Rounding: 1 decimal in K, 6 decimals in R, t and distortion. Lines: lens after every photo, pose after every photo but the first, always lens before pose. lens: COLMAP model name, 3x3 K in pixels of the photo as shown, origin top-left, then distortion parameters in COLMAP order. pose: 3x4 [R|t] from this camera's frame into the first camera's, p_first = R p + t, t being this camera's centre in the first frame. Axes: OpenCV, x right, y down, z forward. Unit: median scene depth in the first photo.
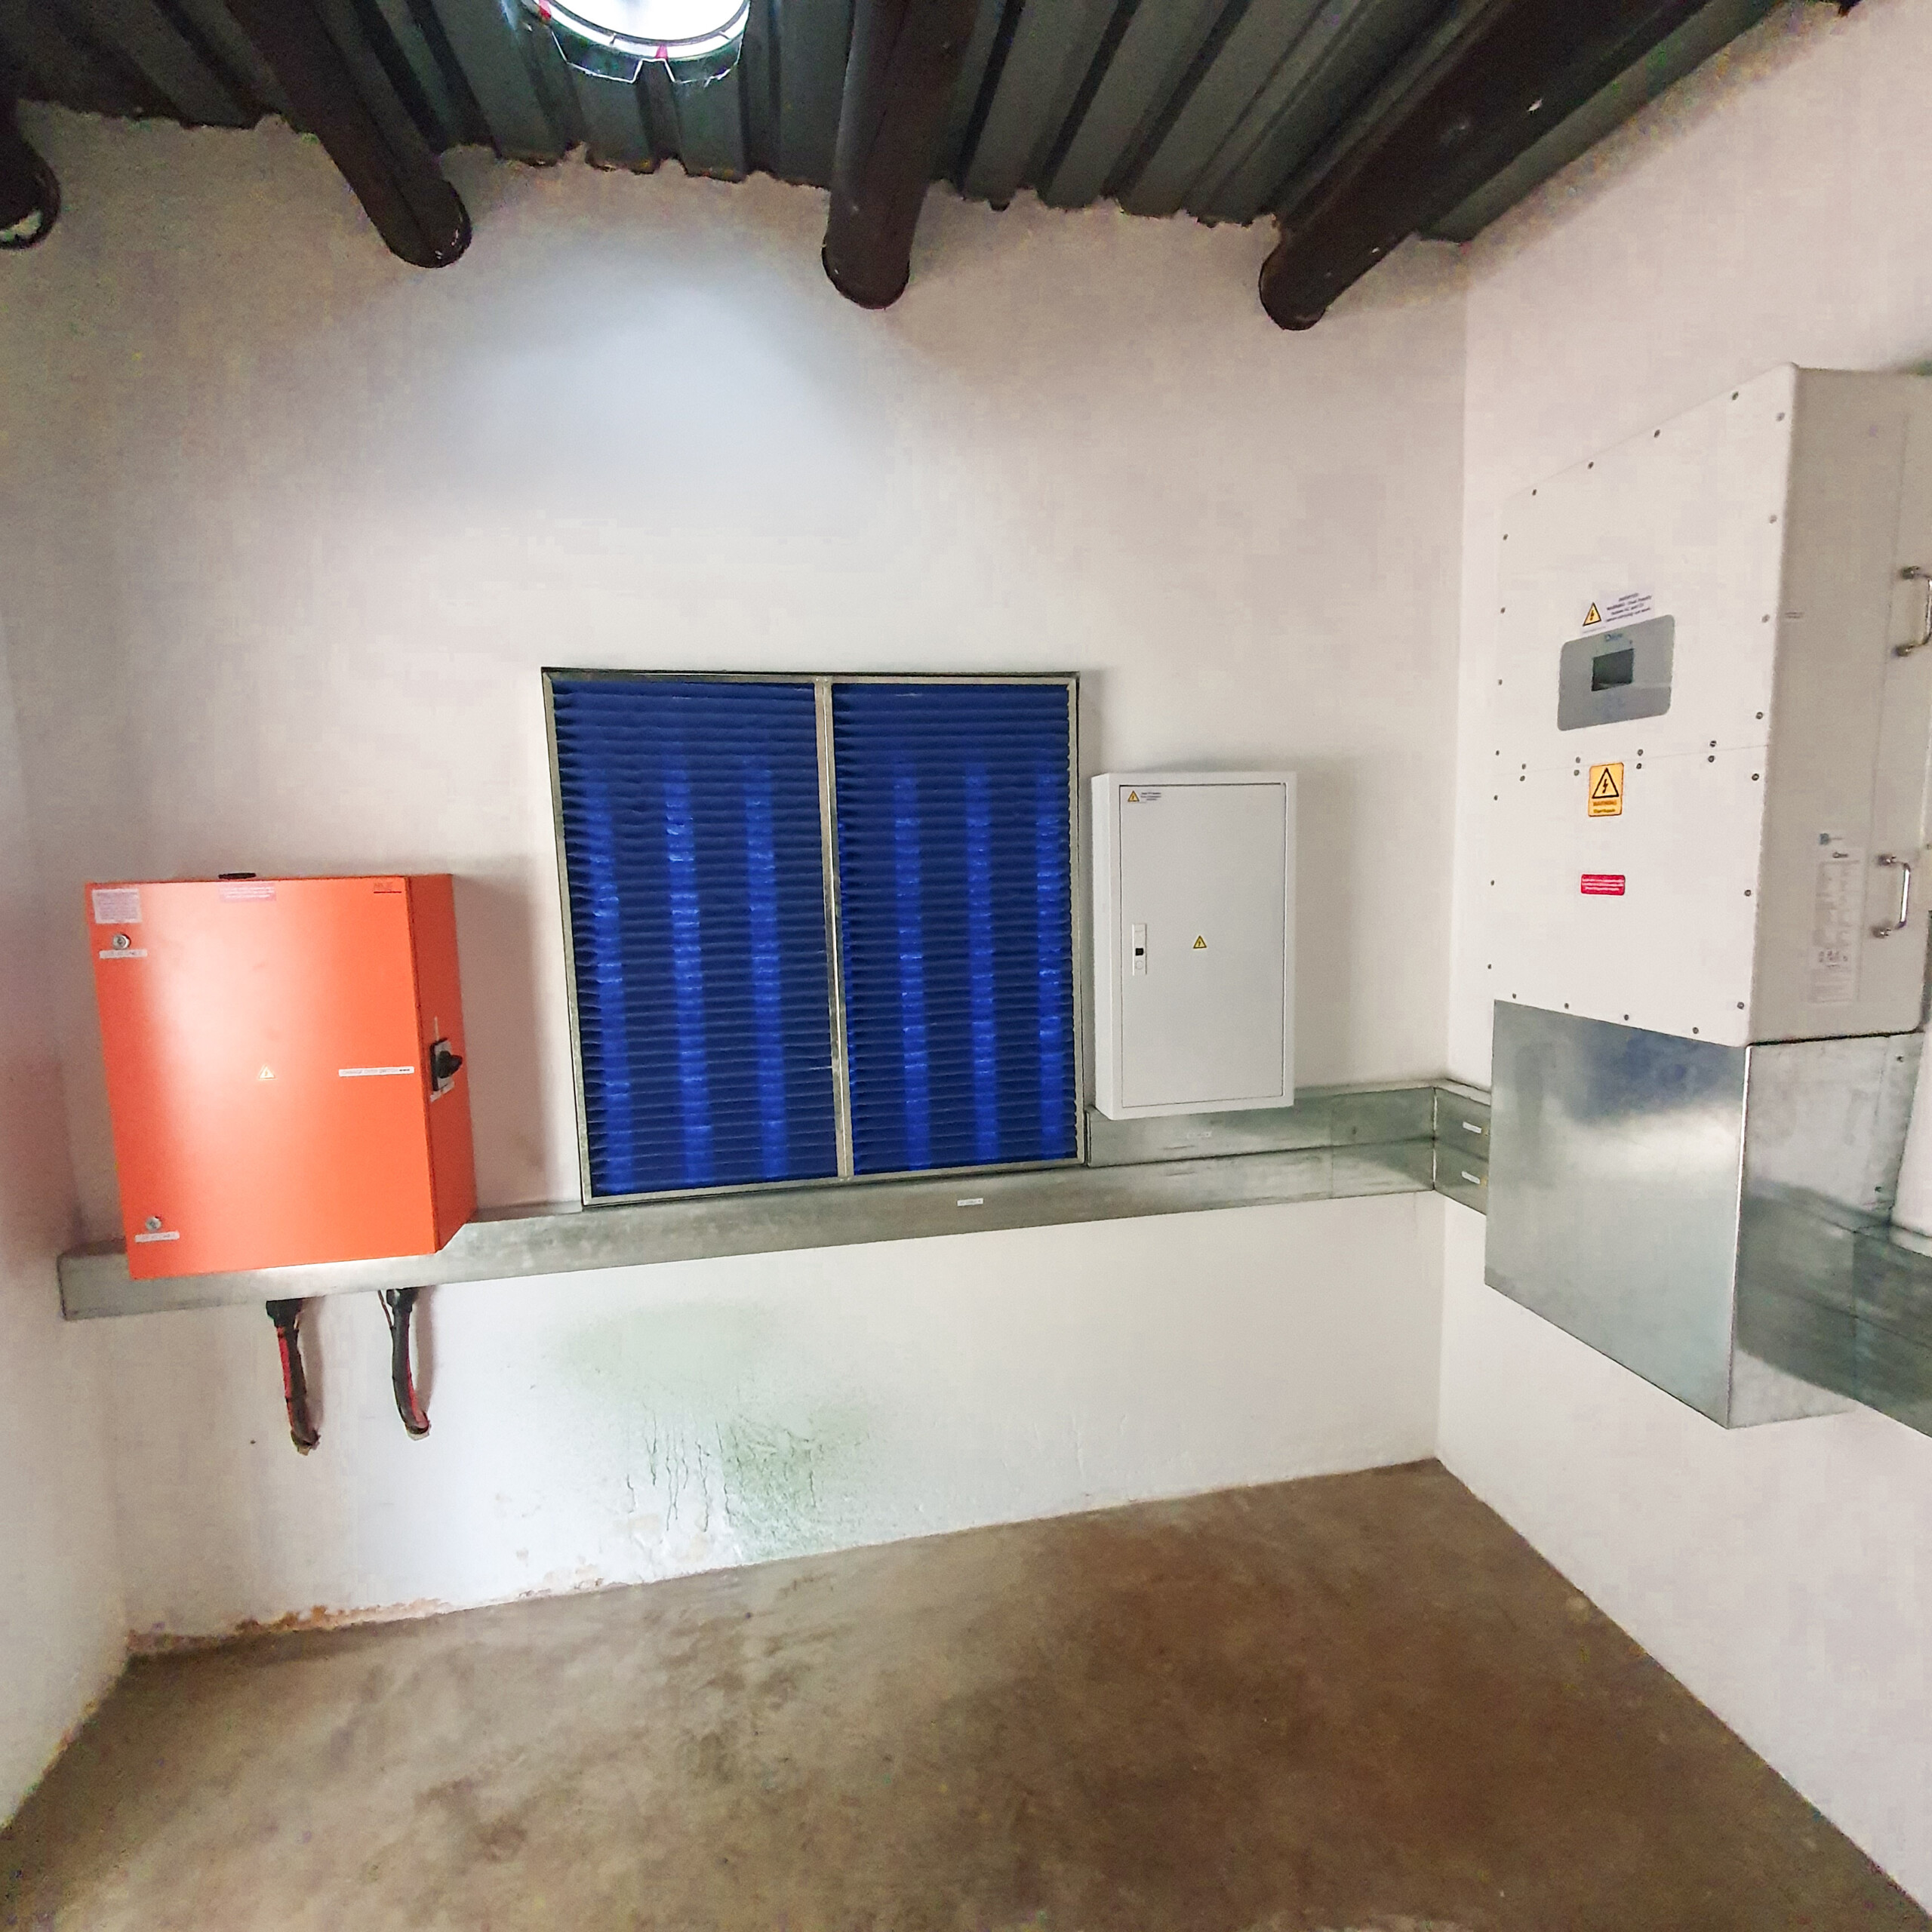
lens RADIAL K [[1018.0, 0, 966.0], [0, 1018.0, 966.0], [0, 0, 1]] dist [0.000428, 0.000374]
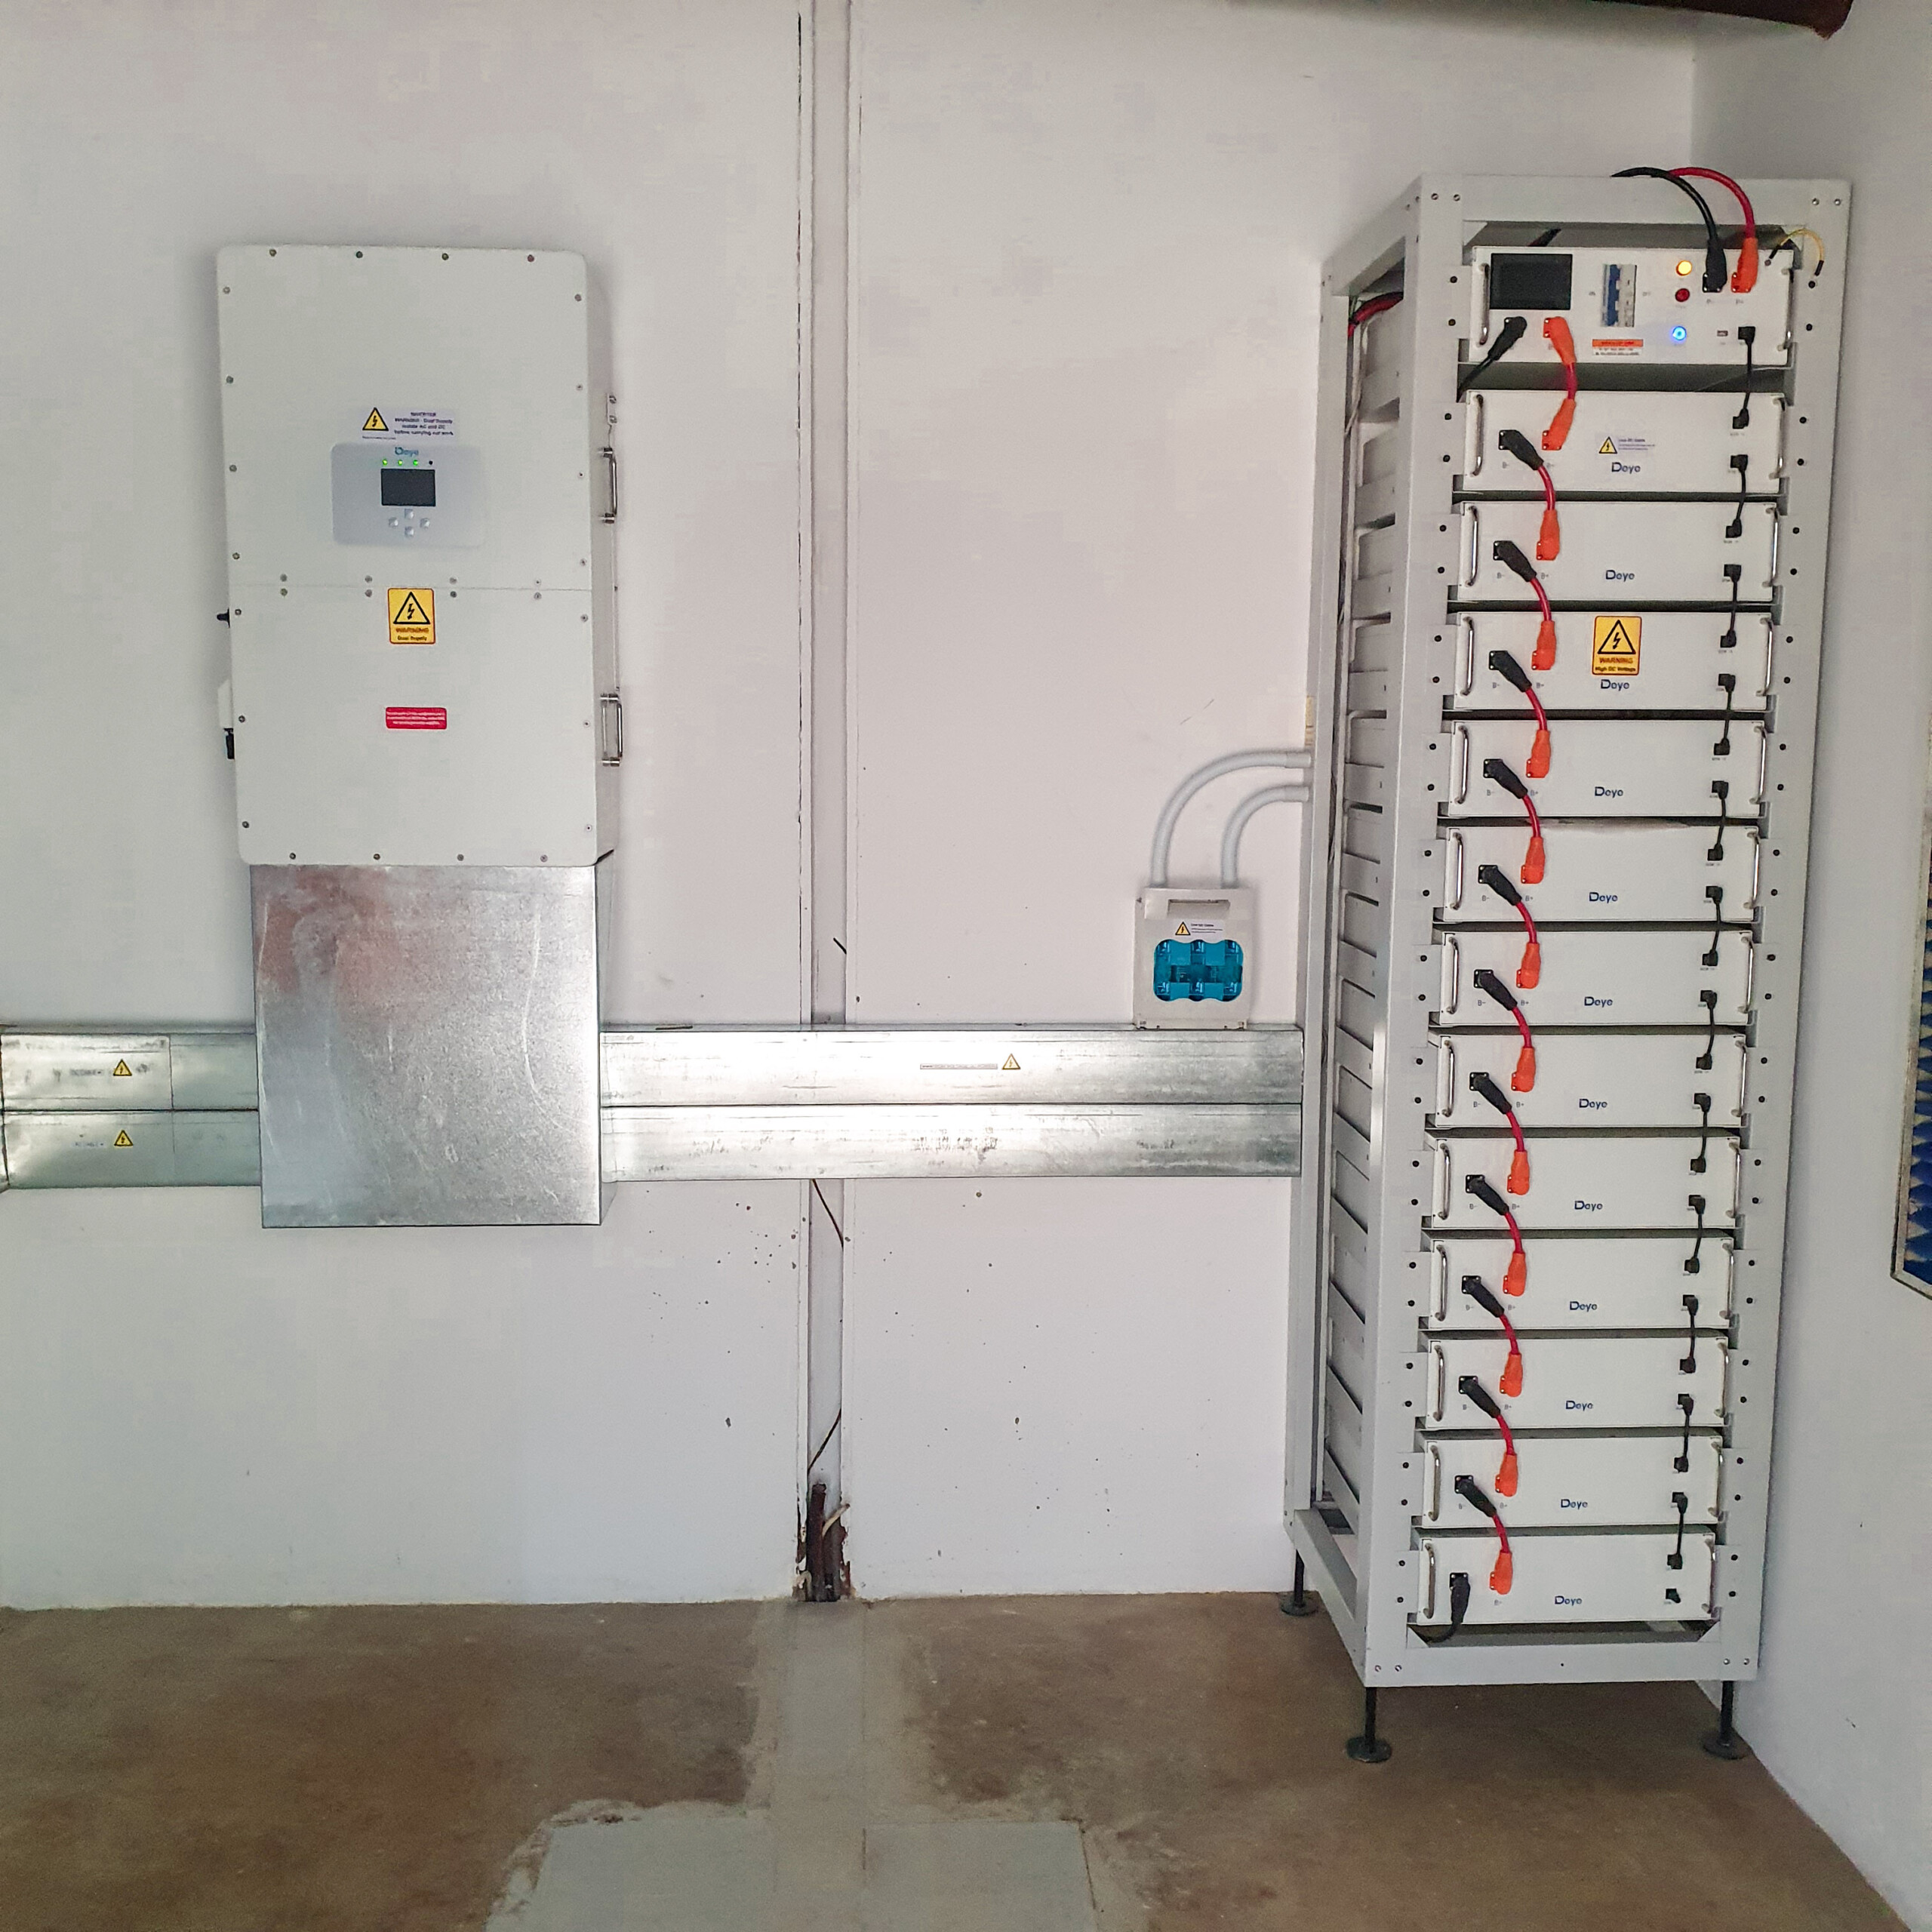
lens RADIAL K [[1839.8, 0, 966.0], [0, 1839.8, 966.0], [0, 0, 1]] dist [-0.011253, -0.001068]
pose [[0.143187, -0.085556, 0.985991, -0.957354], [0.096348, 0.992729, 0.072149, 0.070303], [-0.984995, 0.084667, 0.150389, 0.271650]]
